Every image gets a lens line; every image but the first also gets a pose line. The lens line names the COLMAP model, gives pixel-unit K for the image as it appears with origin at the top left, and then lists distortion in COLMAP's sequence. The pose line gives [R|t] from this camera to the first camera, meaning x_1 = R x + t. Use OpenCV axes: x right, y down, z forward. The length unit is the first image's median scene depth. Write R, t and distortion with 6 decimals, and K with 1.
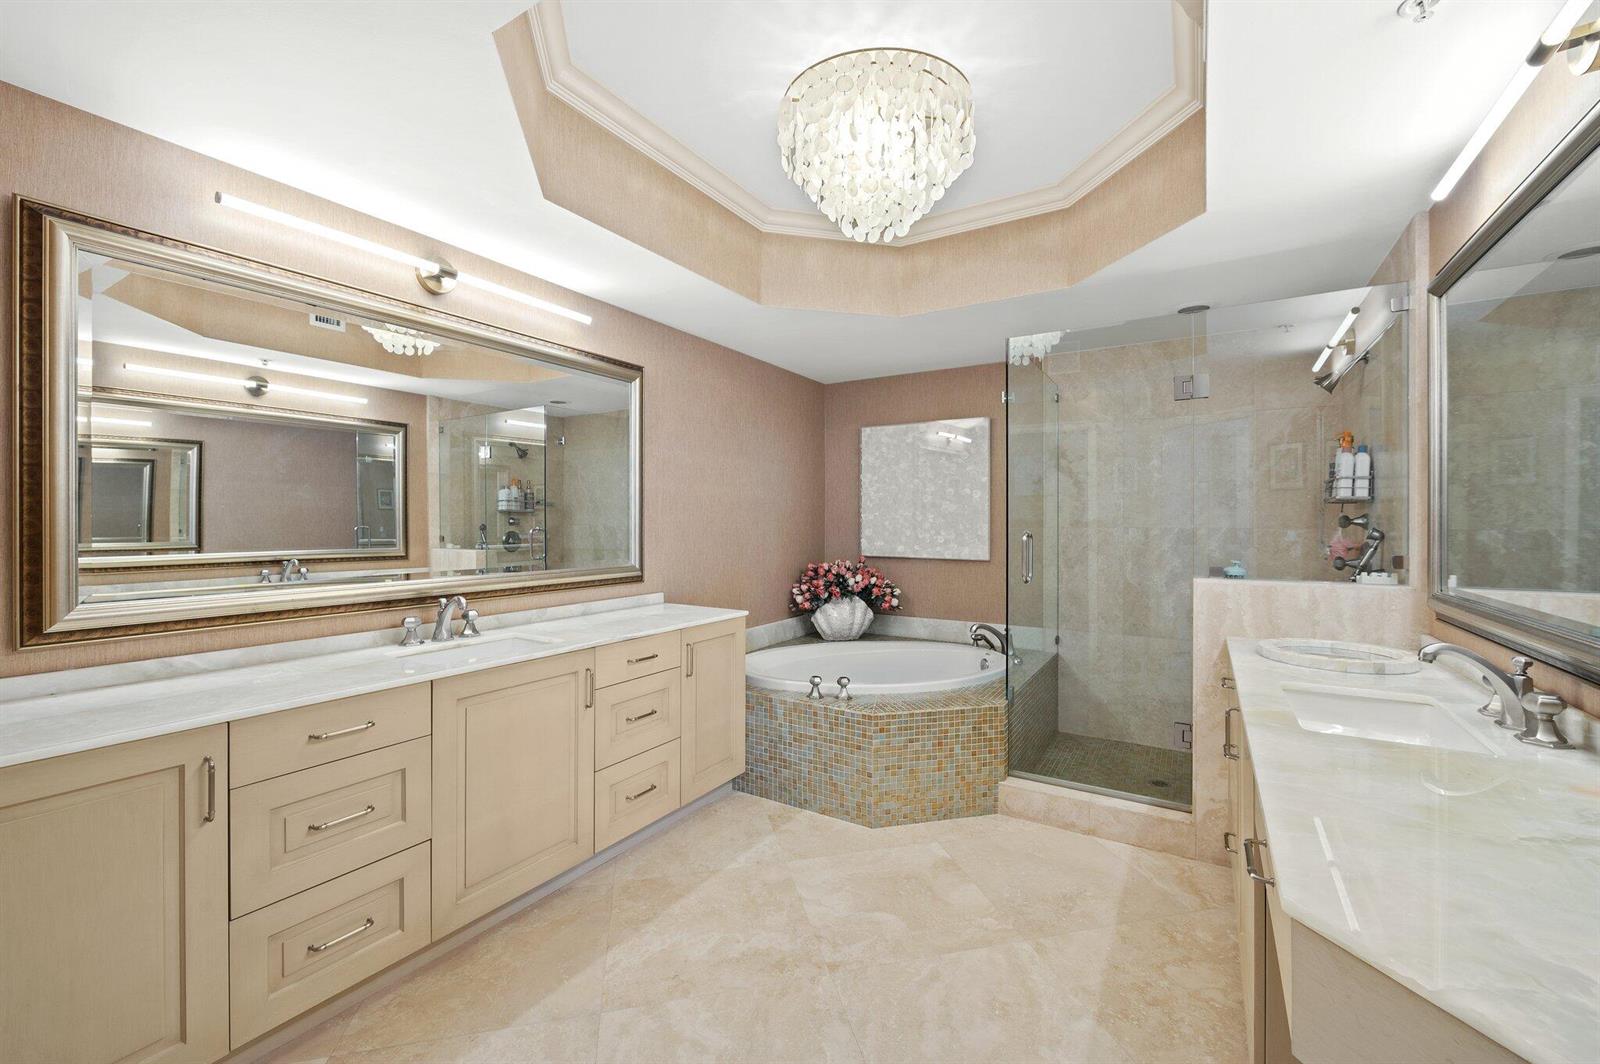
lens RADIAL K [[639.7, 0, 805.0], [0, 639.7, 524.0], [0, 0, 1]] dist [-0.006682, 0.000856]
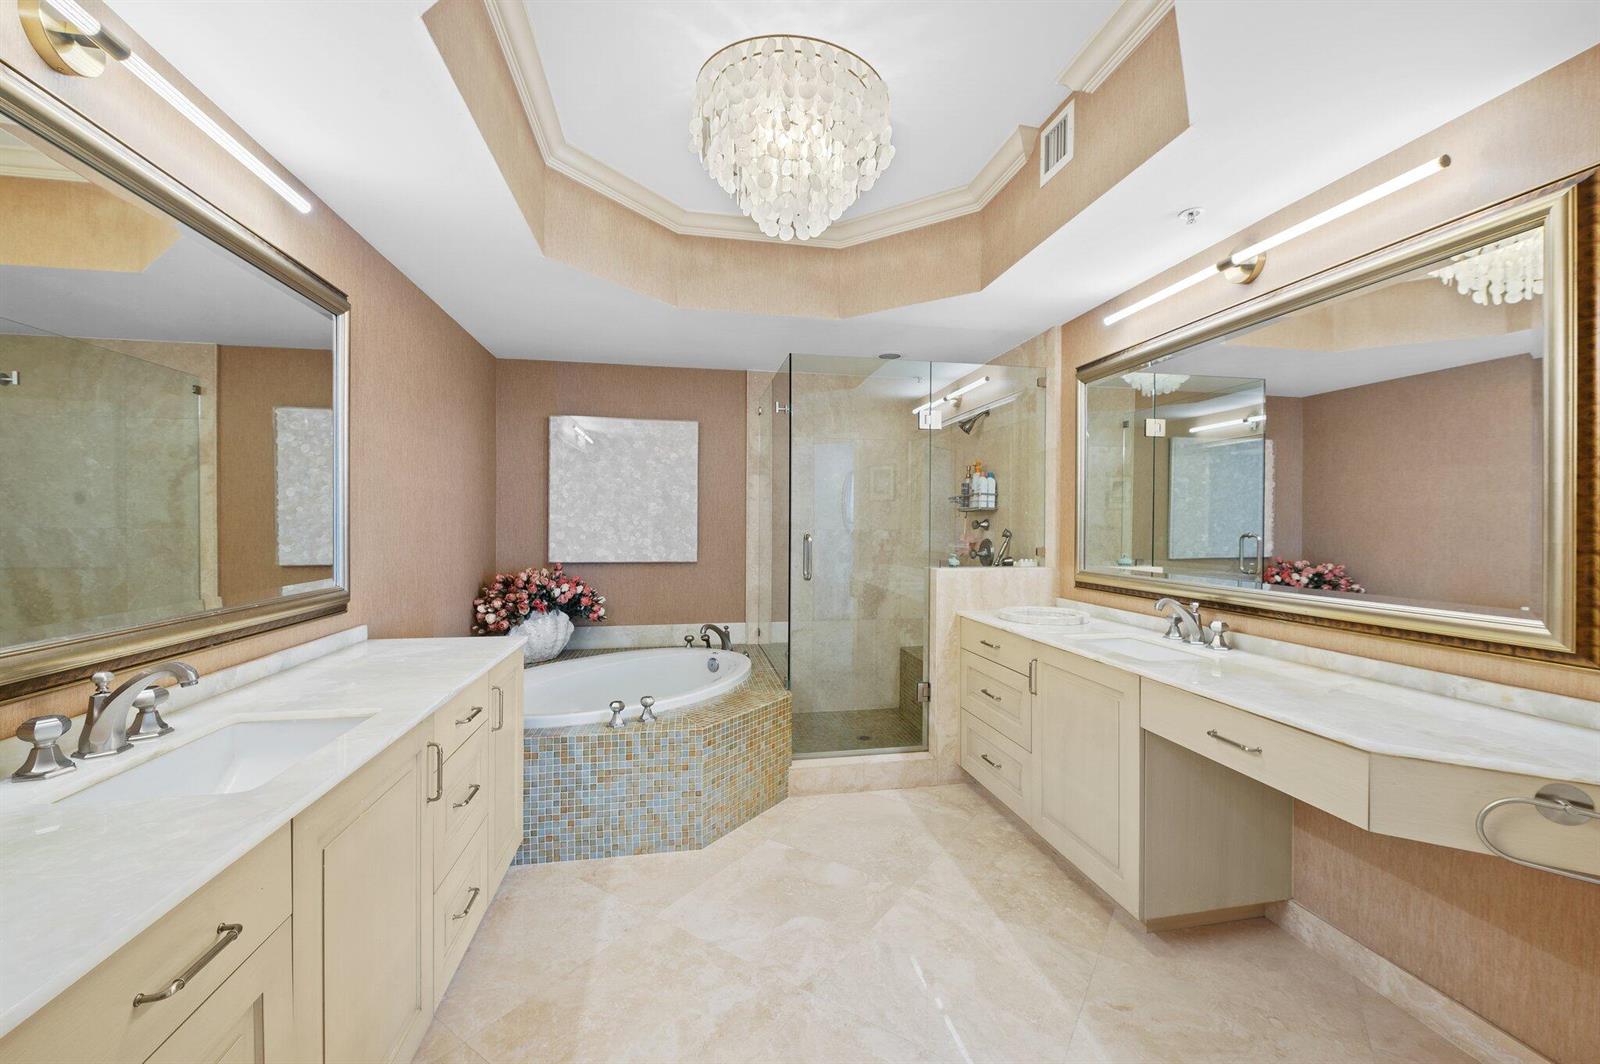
lens RADIAL K [[639.7, 0, 801.8], [0, 639.7, 530.1], [0, 0, 1]] dist [-0.006682, 0.000856]
pose [[0.738486, -0.004250, 0.674255, -0.389936], [-0.000047, 0.999980, 0.006354, -0.000721], [-0.674268, -0.004724, 0.738471, 0.191277]]
